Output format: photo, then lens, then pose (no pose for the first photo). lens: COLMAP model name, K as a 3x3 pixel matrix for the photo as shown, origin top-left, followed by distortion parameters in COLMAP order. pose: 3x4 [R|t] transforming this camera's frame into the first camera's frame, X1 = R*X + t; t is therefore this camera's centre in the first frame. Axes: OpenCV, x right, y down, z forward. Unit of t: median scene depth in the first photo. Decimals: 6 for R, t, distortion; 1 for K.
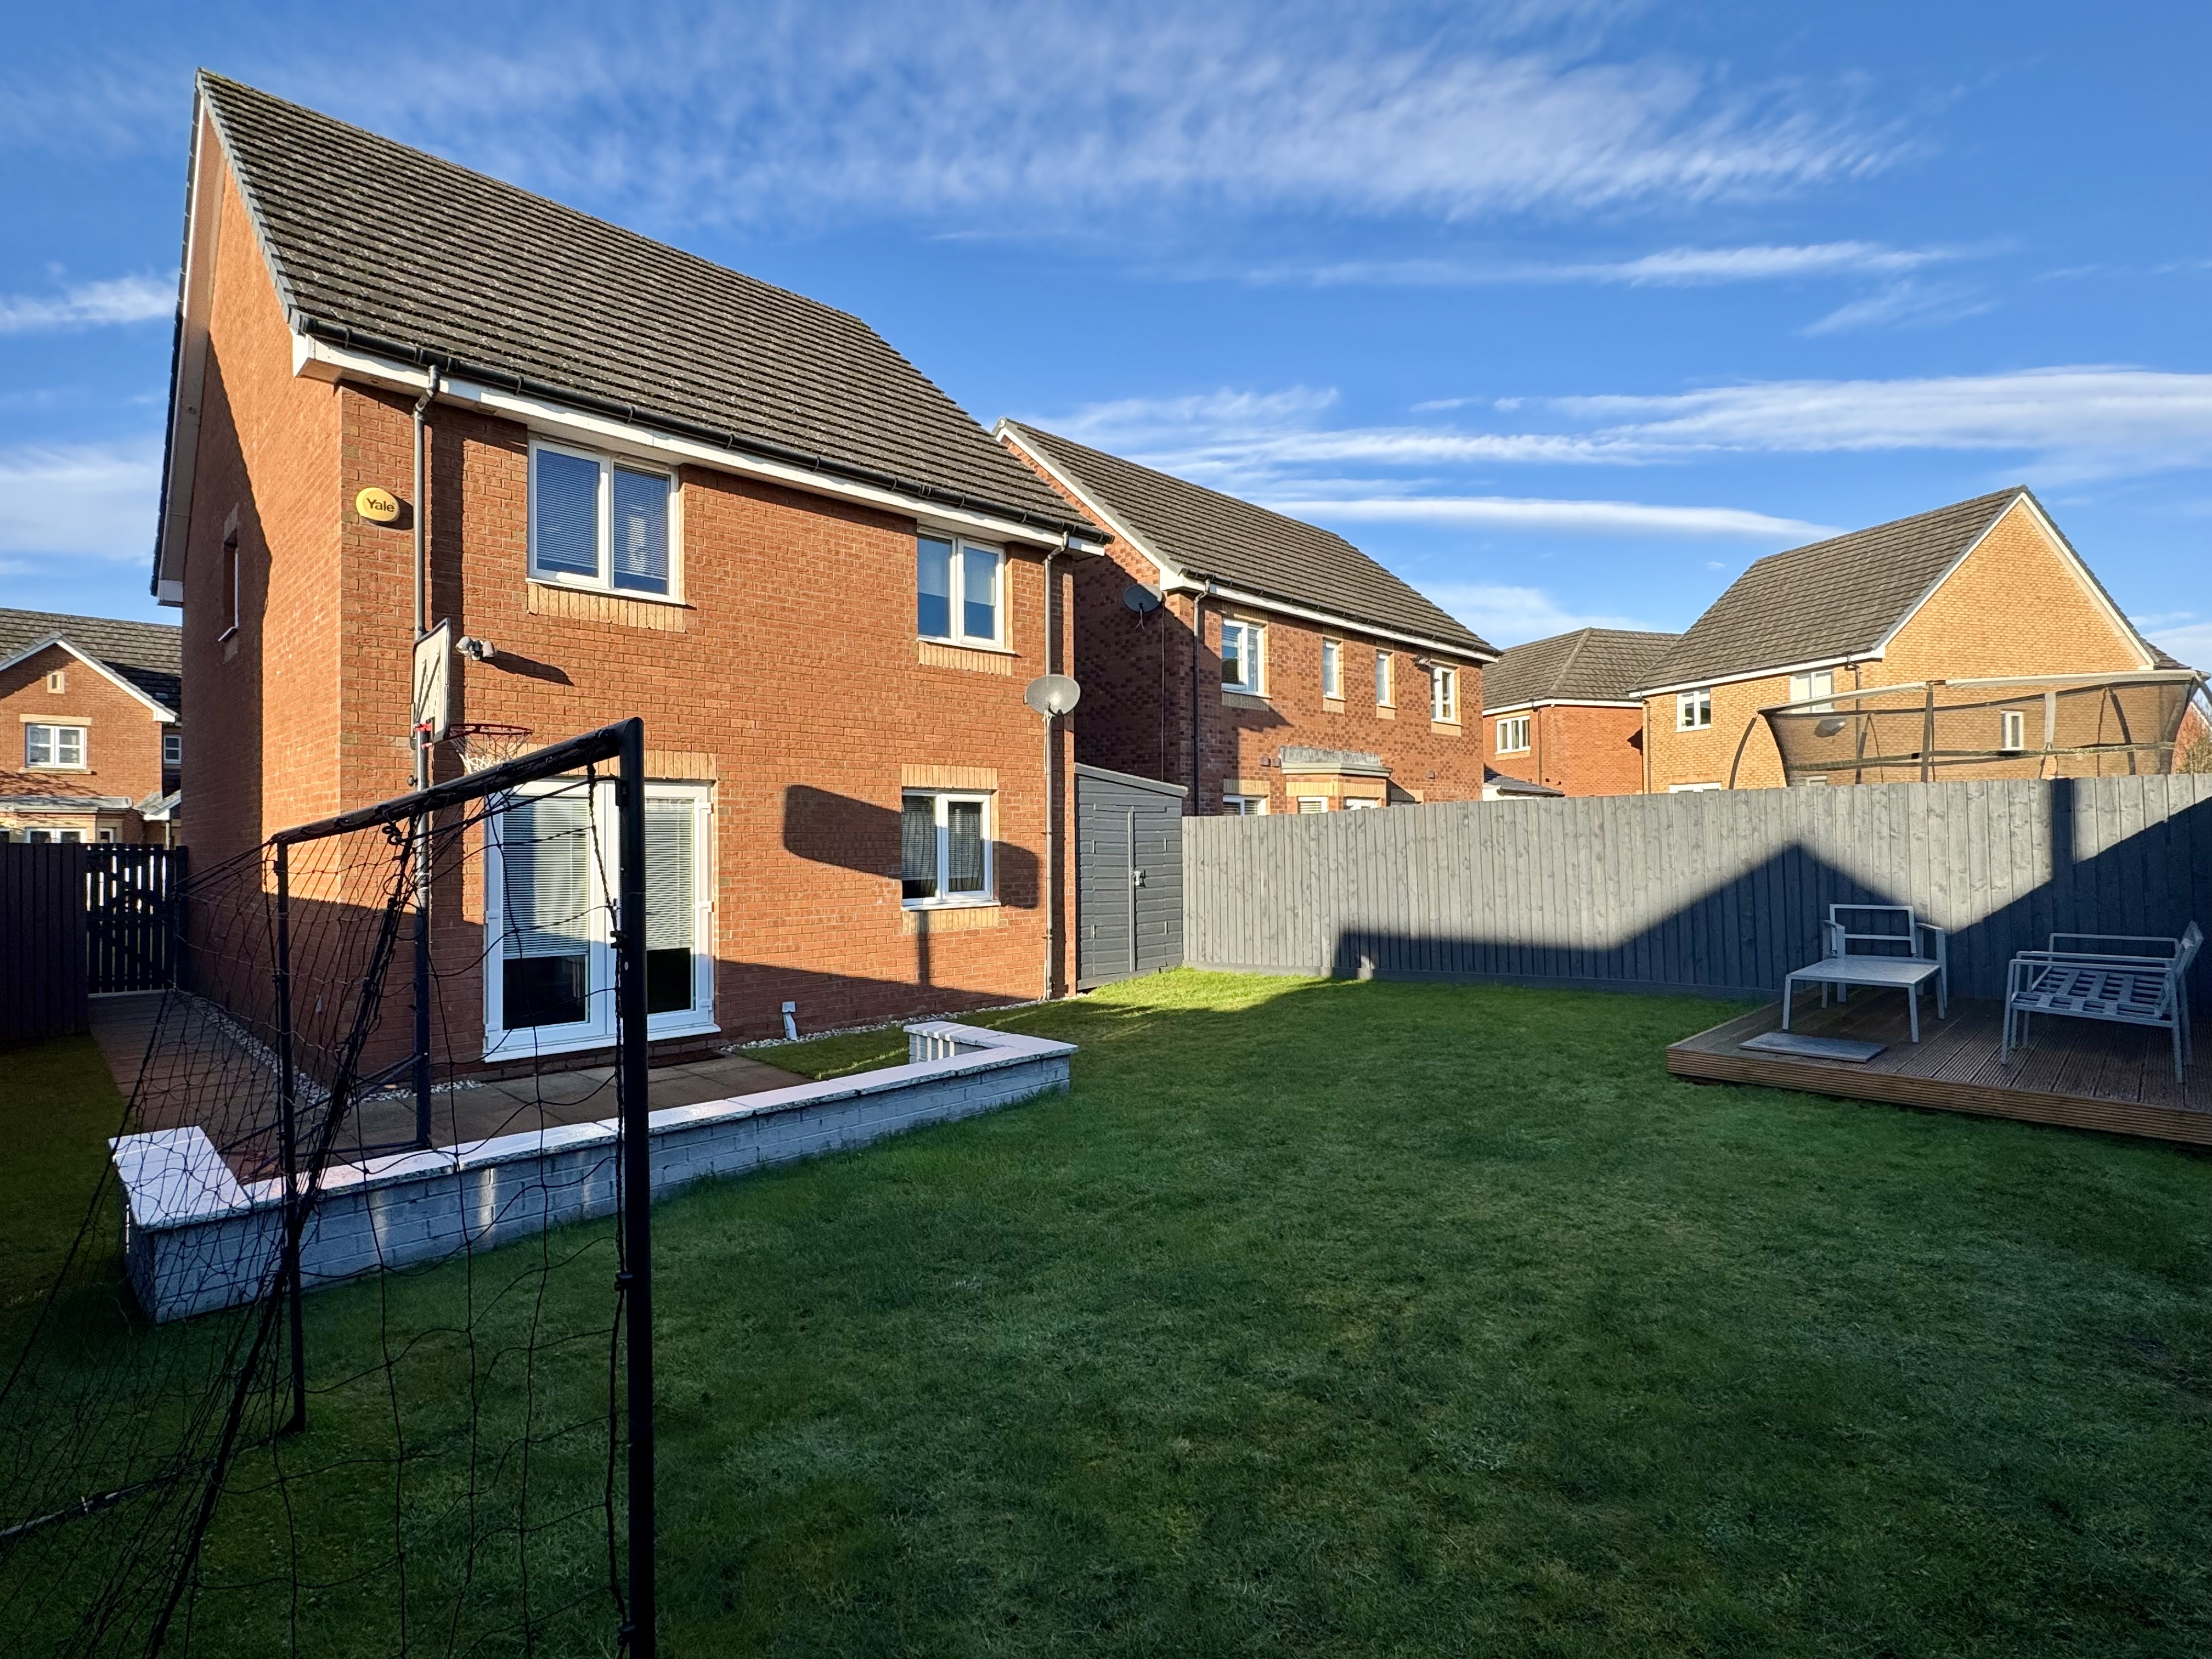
lens RADIAL K [[1068.9, 0, 1113.4], [0, 1068.9, 824.5], [0, 0, 1]] dist [-0.013072, 0.001638]
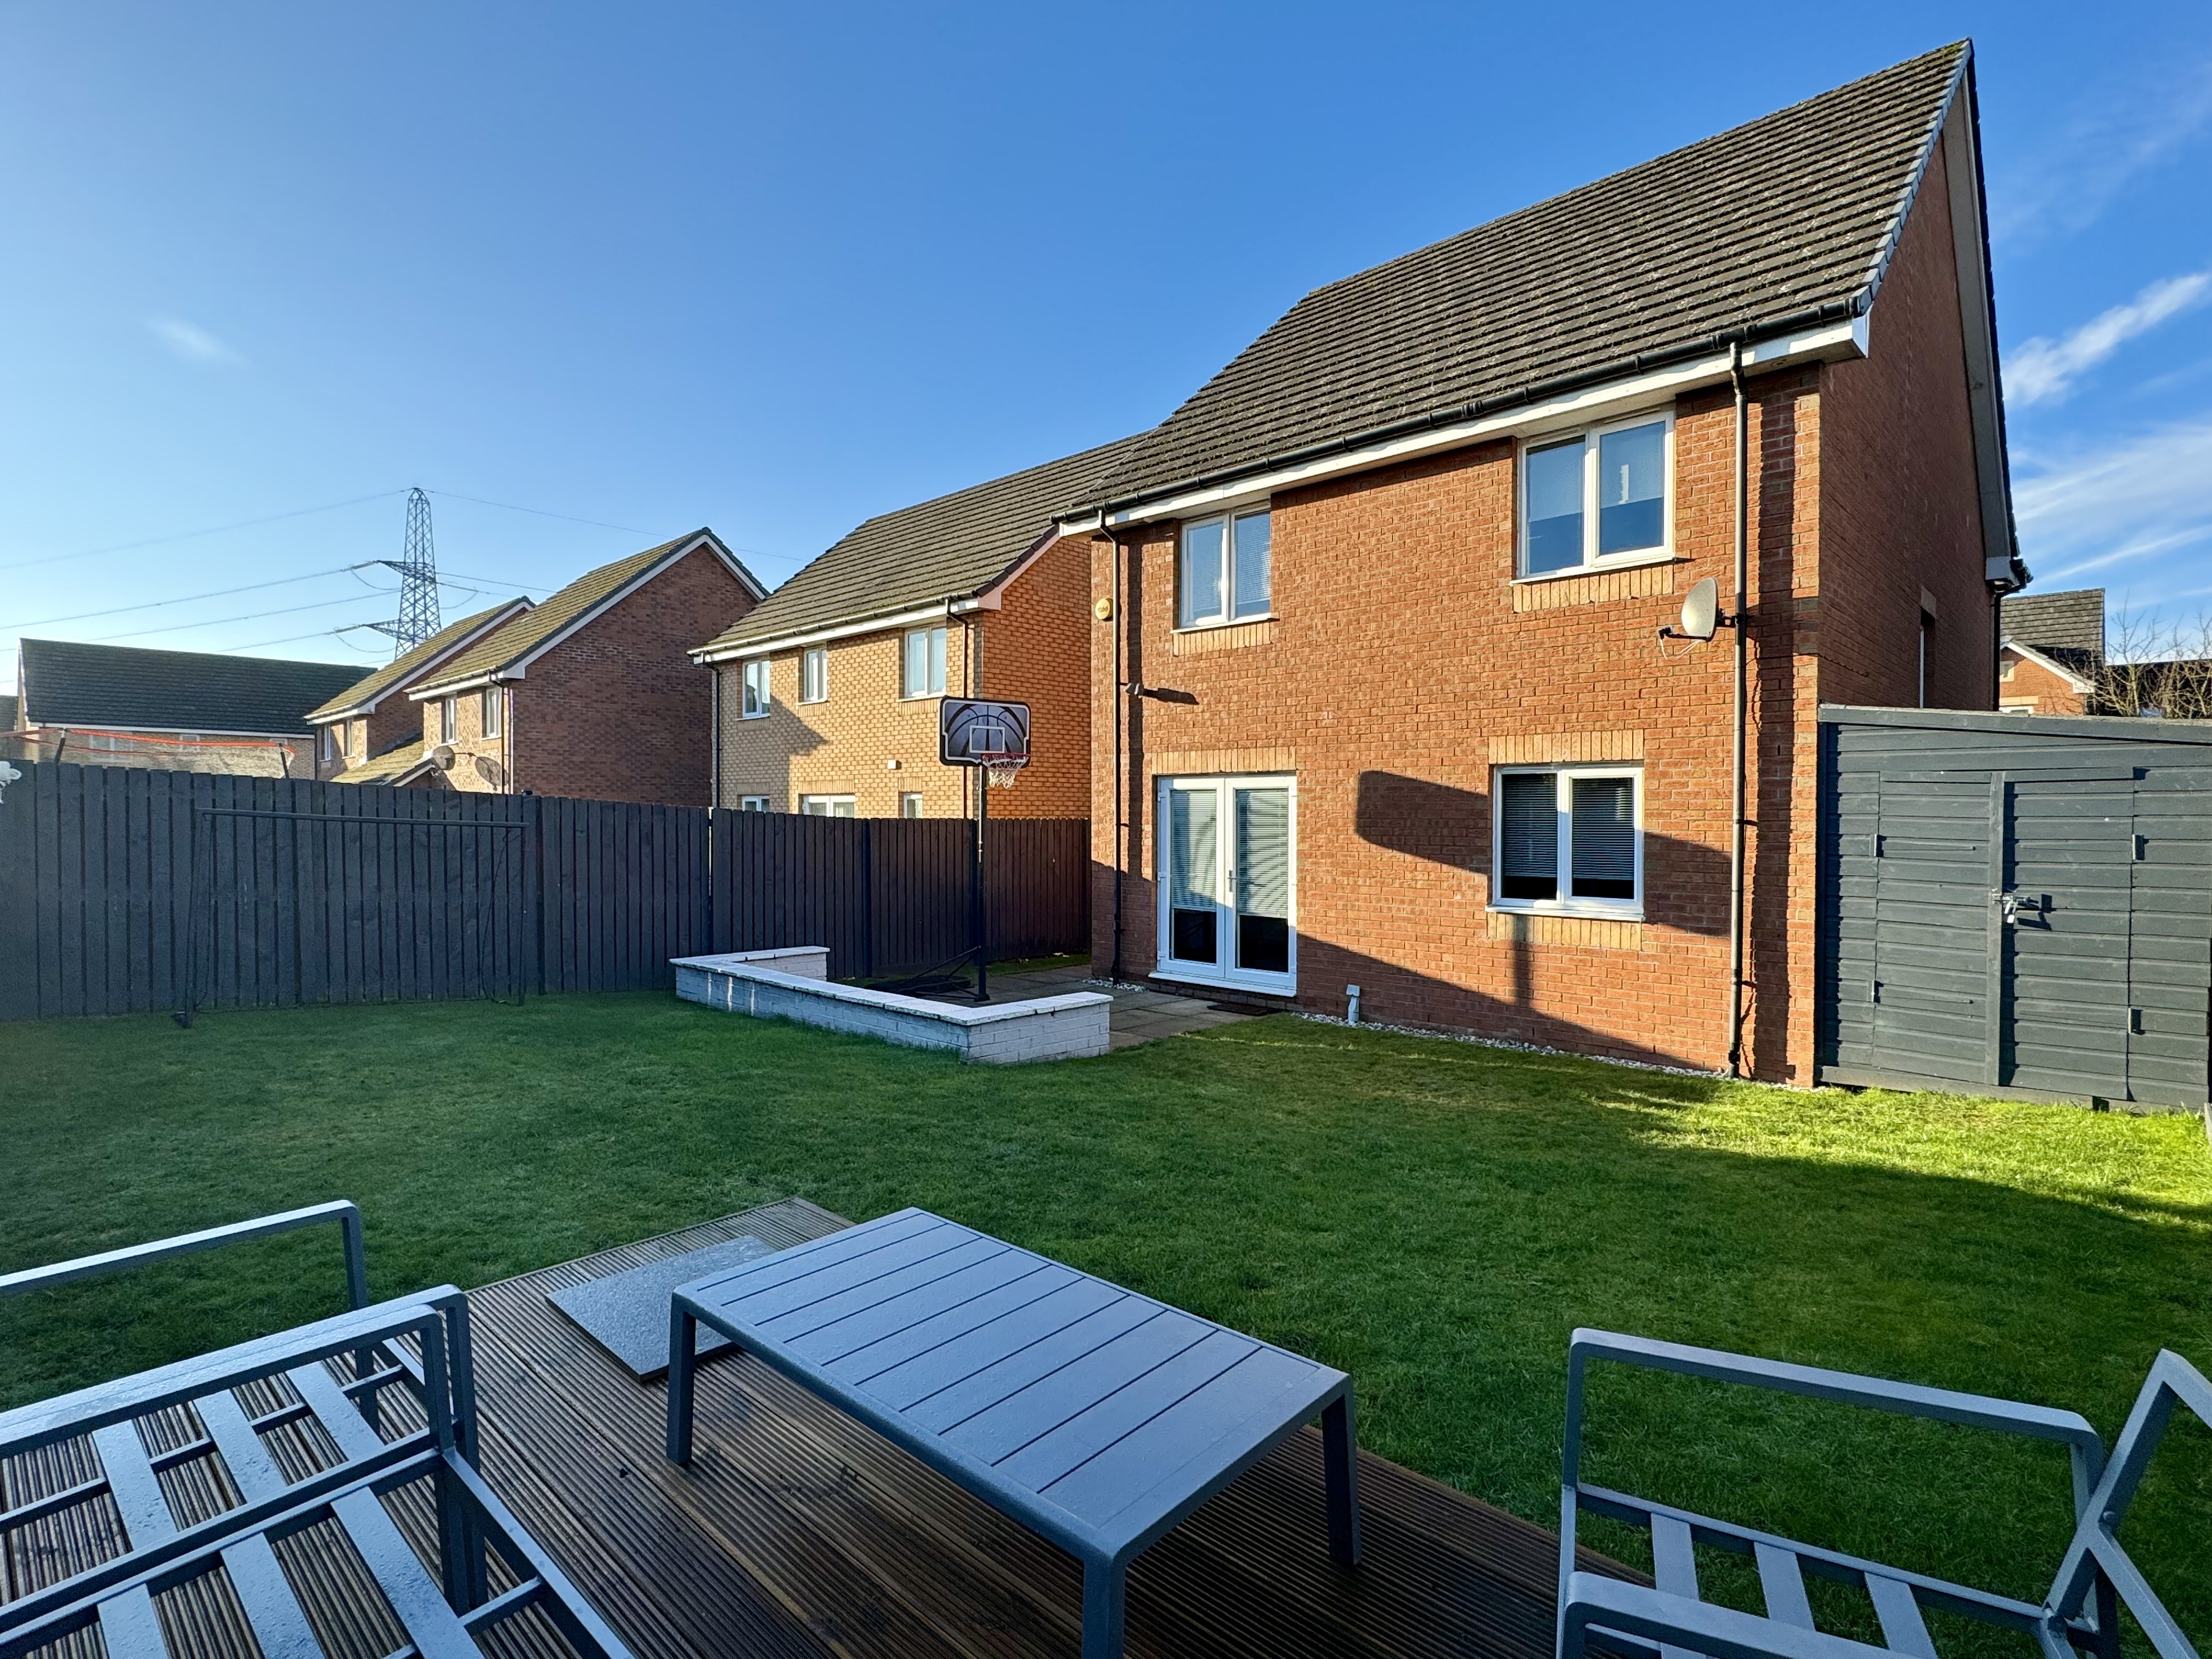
lens RADIAL K [[1068.9, 0, 1111.9], [0, 1068.9, 824.9], [0, 0, 1]] dist [-0.013072, 0.001638]
pose [[0.043313, 0.018843, -0.998884, 0.630805], [0.012448, 0.999734, 0.019399, -0.007672], [0.998984, -0.013275, 0.043067, 0.661801]]
